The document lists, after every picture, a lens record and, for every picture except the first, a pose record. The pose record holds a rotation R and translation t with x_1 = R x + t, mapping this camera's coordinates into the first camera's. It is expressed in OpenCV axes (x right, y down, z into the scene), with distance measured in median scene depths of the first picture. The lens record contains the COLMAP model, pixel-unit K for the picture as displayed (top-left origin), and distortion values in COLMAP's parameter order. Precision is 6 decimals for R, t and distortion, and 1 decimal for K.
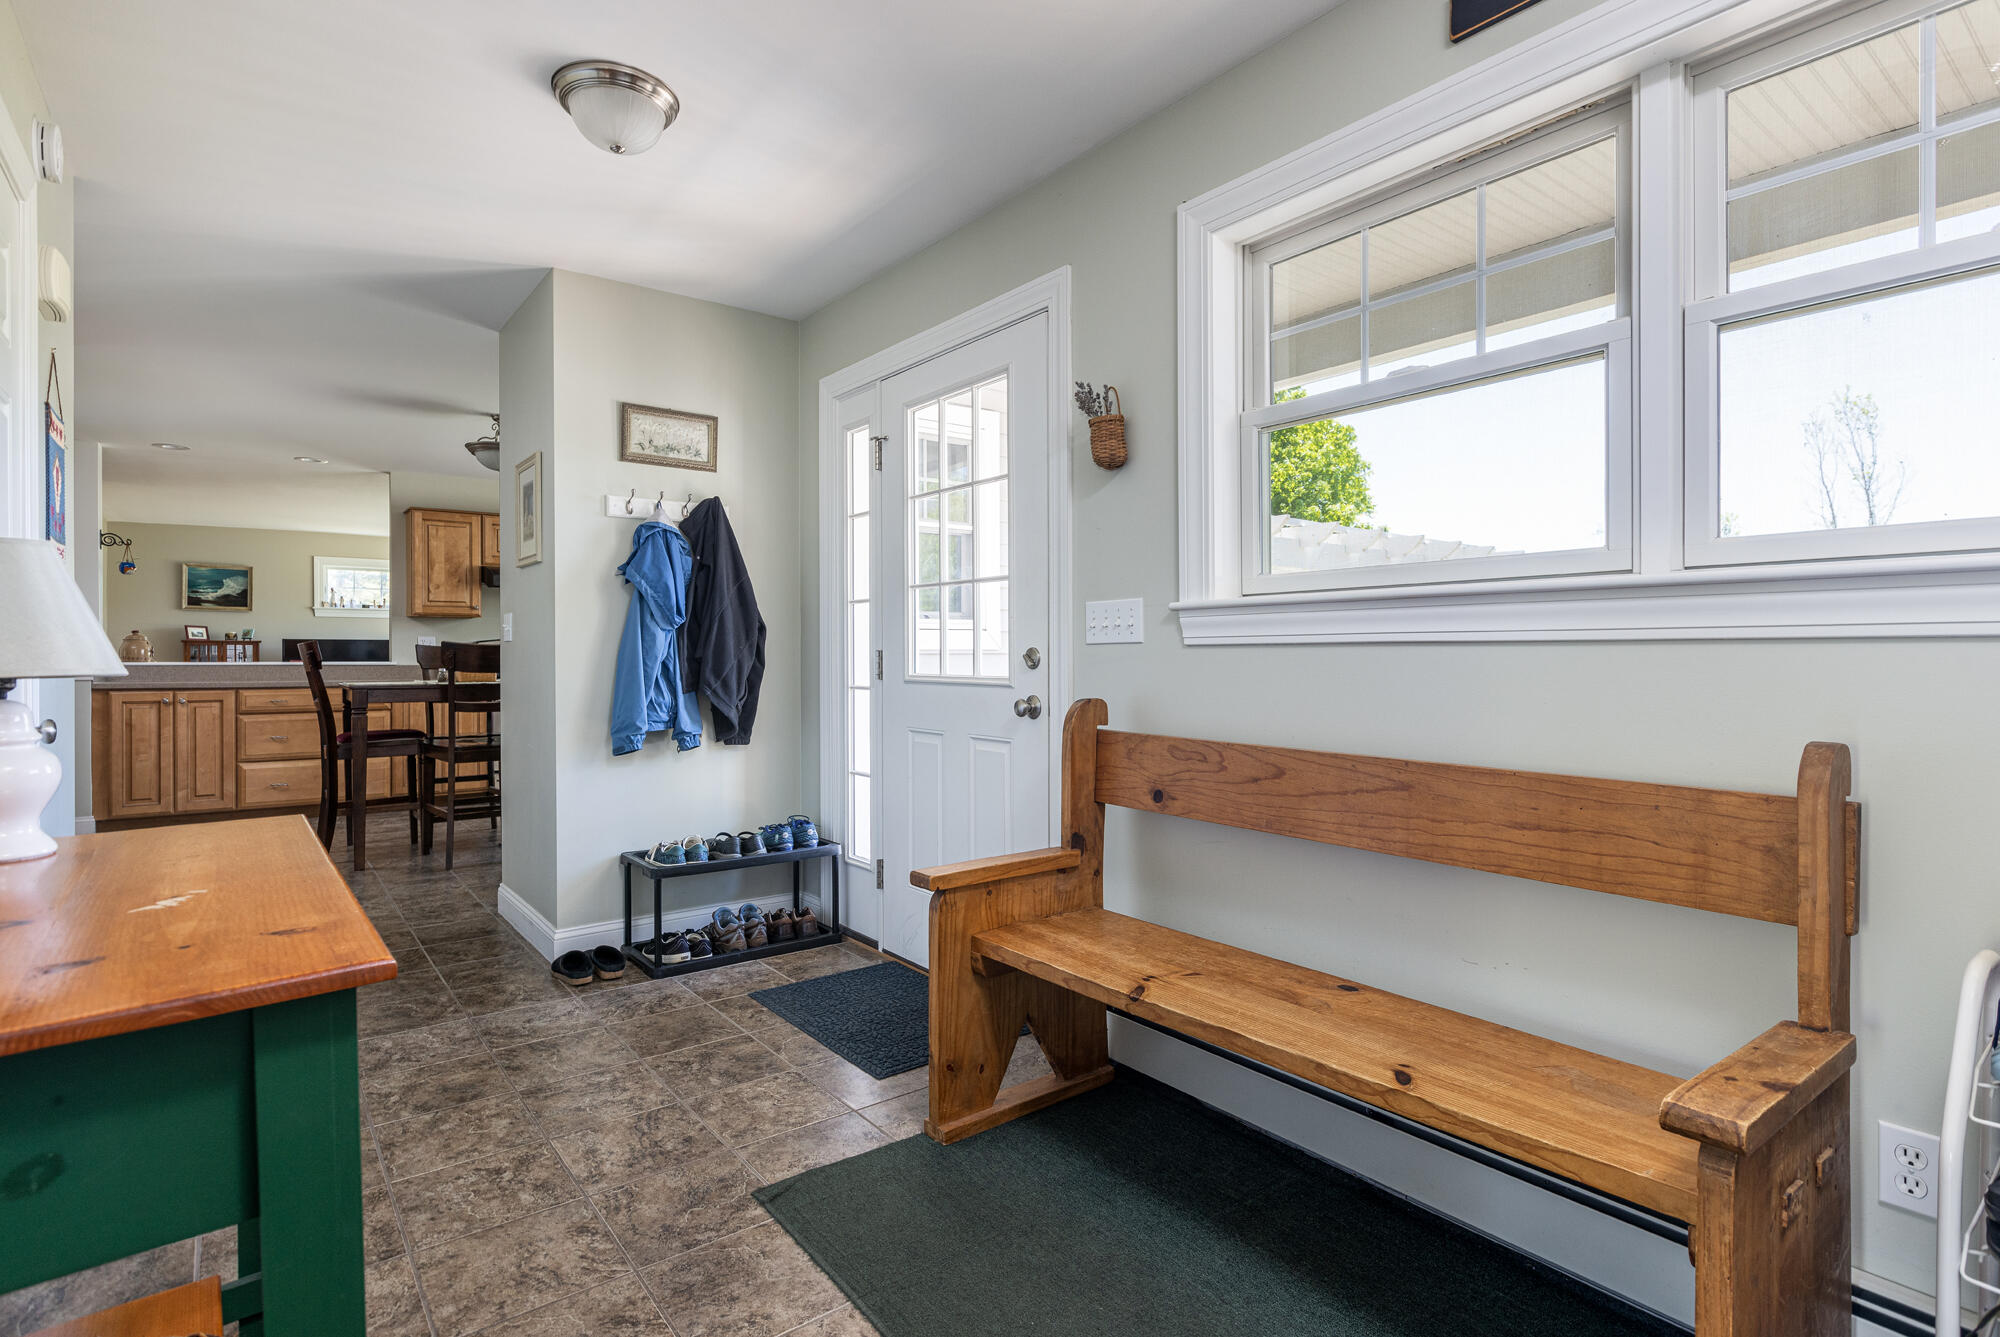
lens RADIAL K [[1018.6, 0, 1000.0], [0, 1018.6, 668.5], [0, 0, 1]] dist [-0.004578, -0.000601]
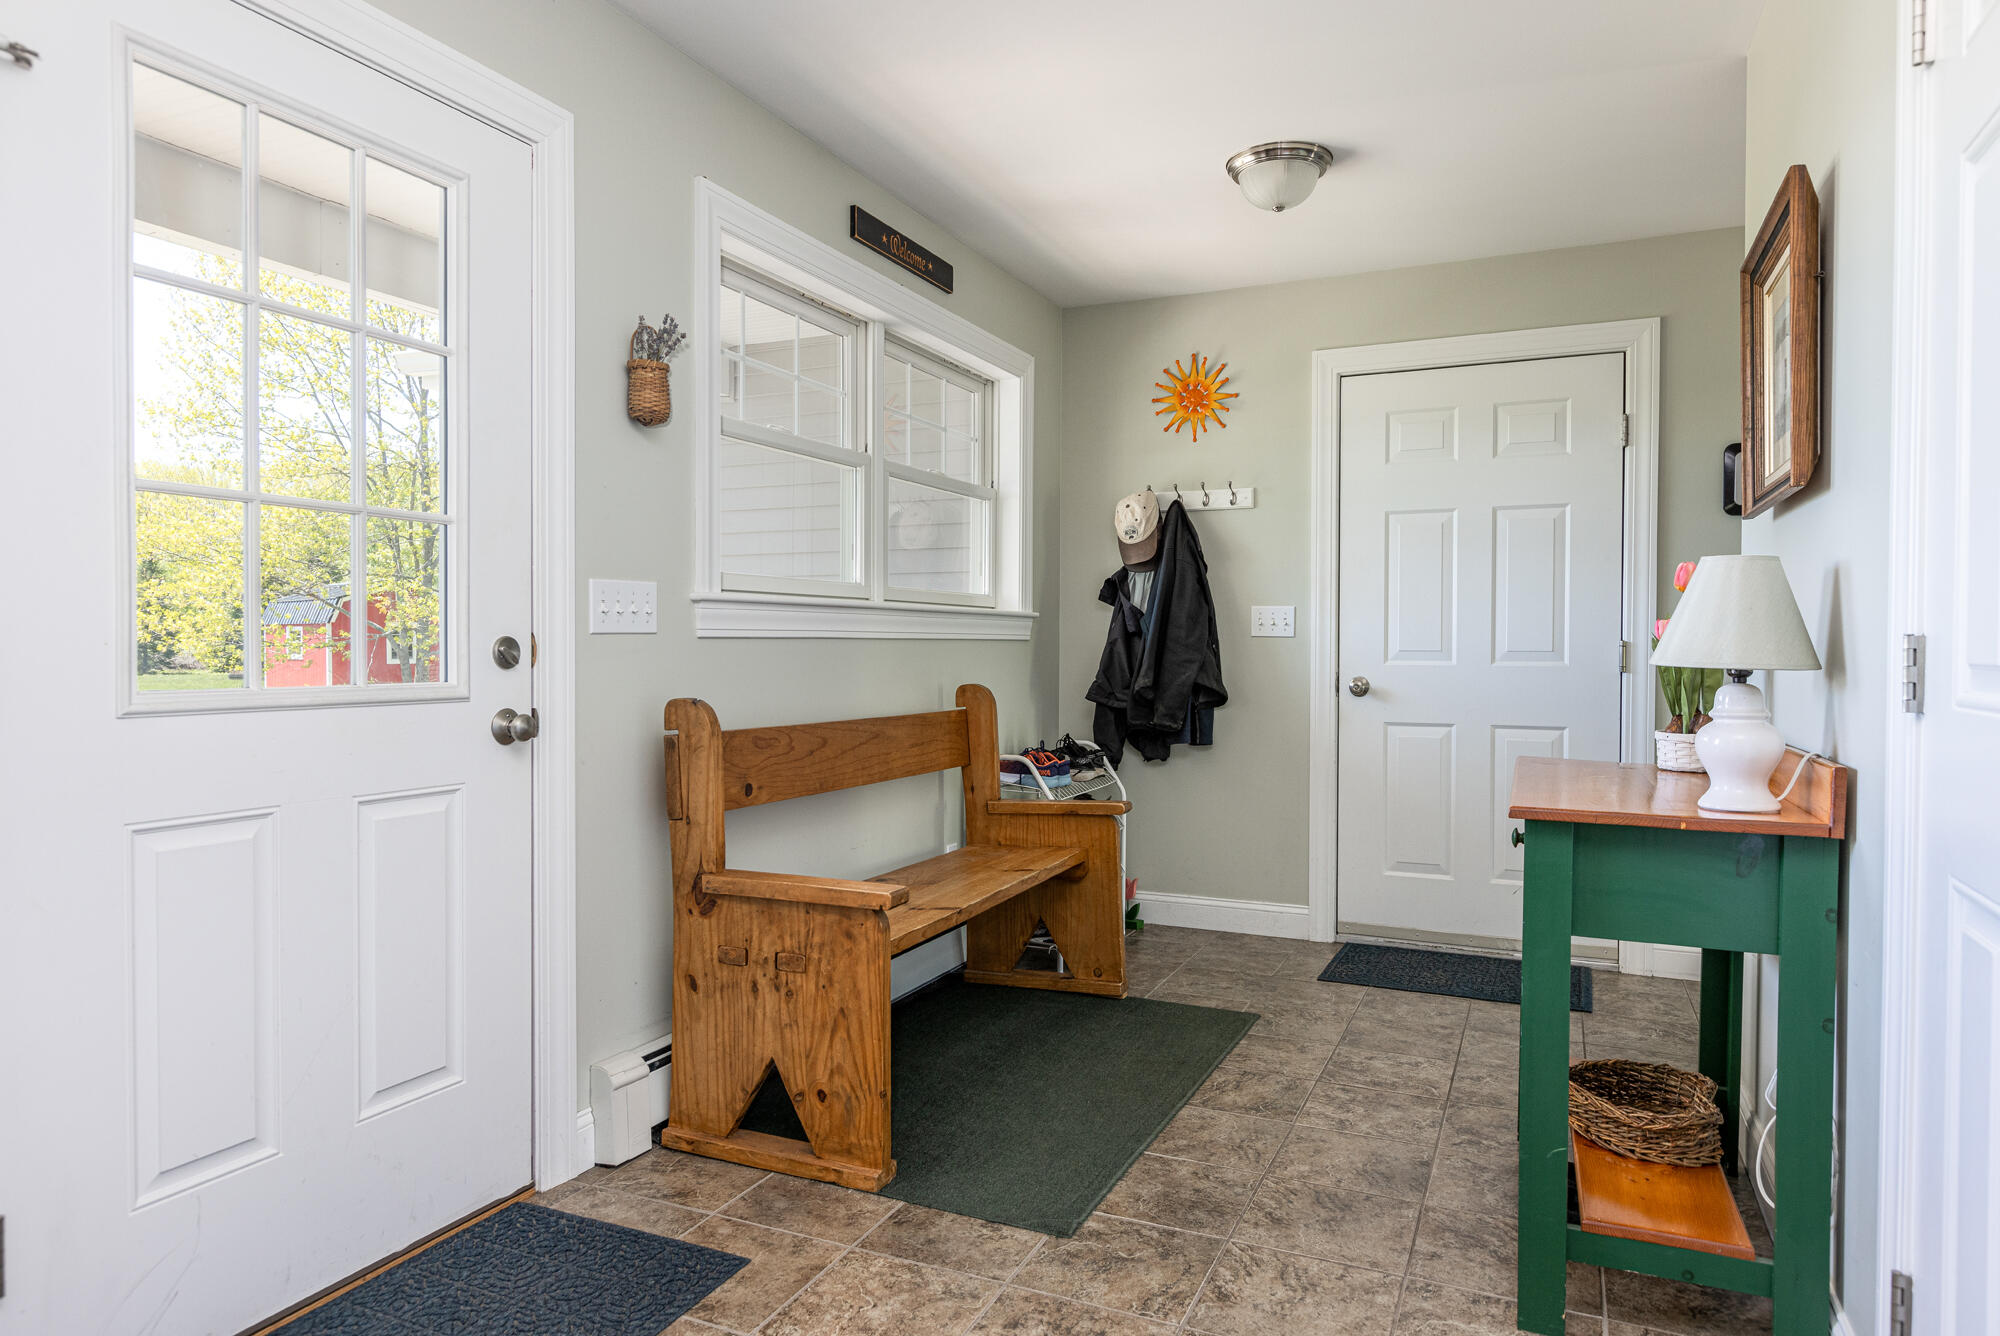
lens RADIAL K [[1213.1, 0, 1000.0], [0, 1213.1, 668.0], [0, 0, 1]] dist [0.003379, 0.001132]
pose [[-0.469301, -0.022213, 0.882759, -1.209372], [0.005806, 0.999584, 0.028239, -0.030635], [-0.883019, 0.018378, -0.468977, 1.610839]]
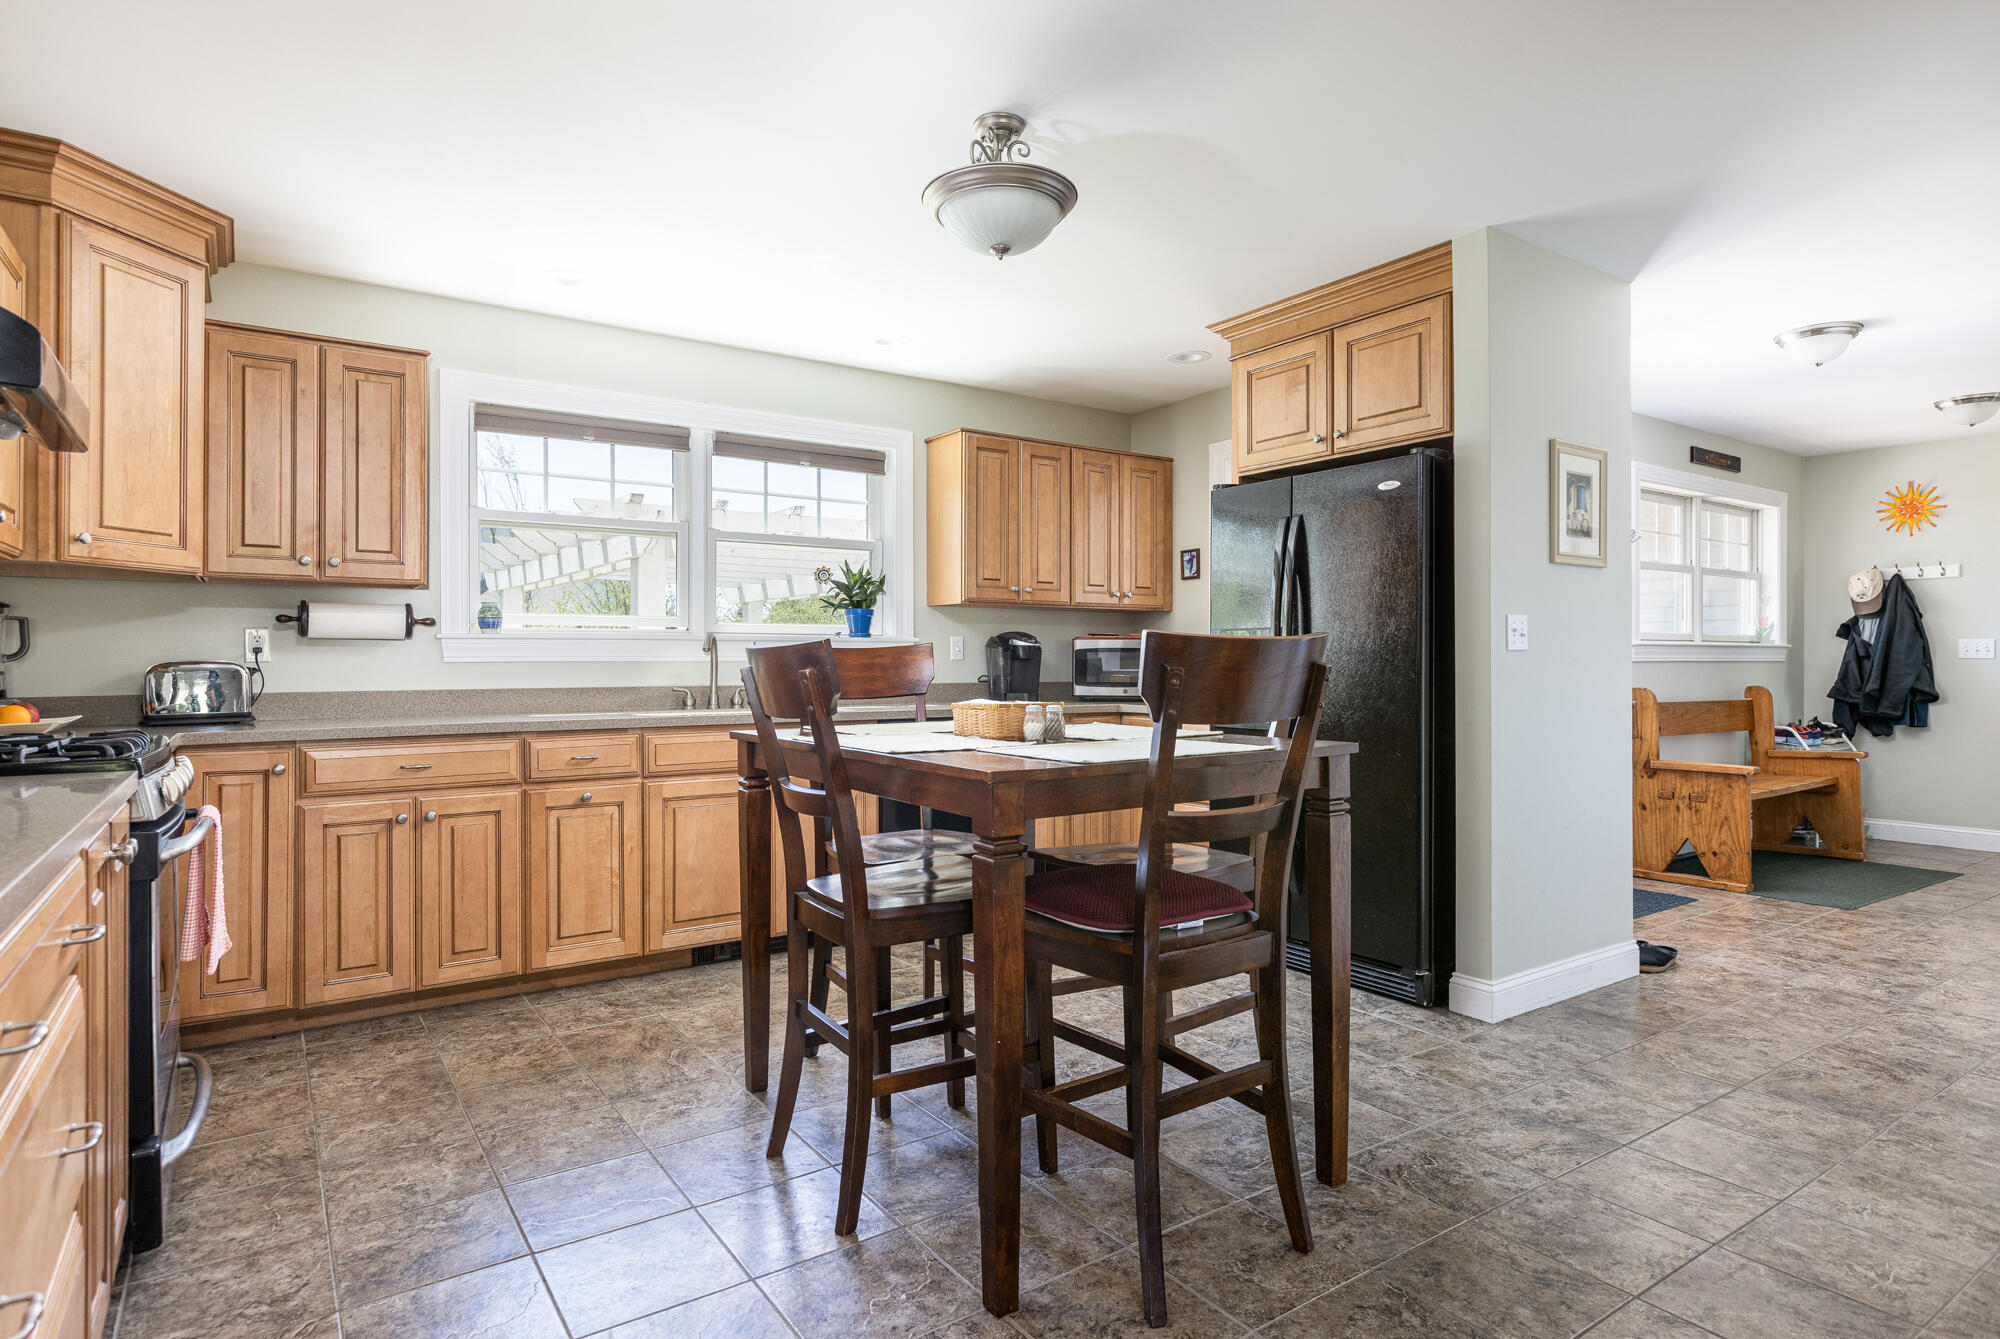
lens RADIAL K [[1067.2, 0, 1000.0], [0, 1067.2, 669.5], [0, 0, 1]] dist [0.000053, -0.001912]
pose [[0.053139, -0.007071, 0.998562, -2.707739], [0.013749, 0.999885, 0.006349, -0.048374], [-0.998492, 0.013392, 0.053230, 2.781103]]
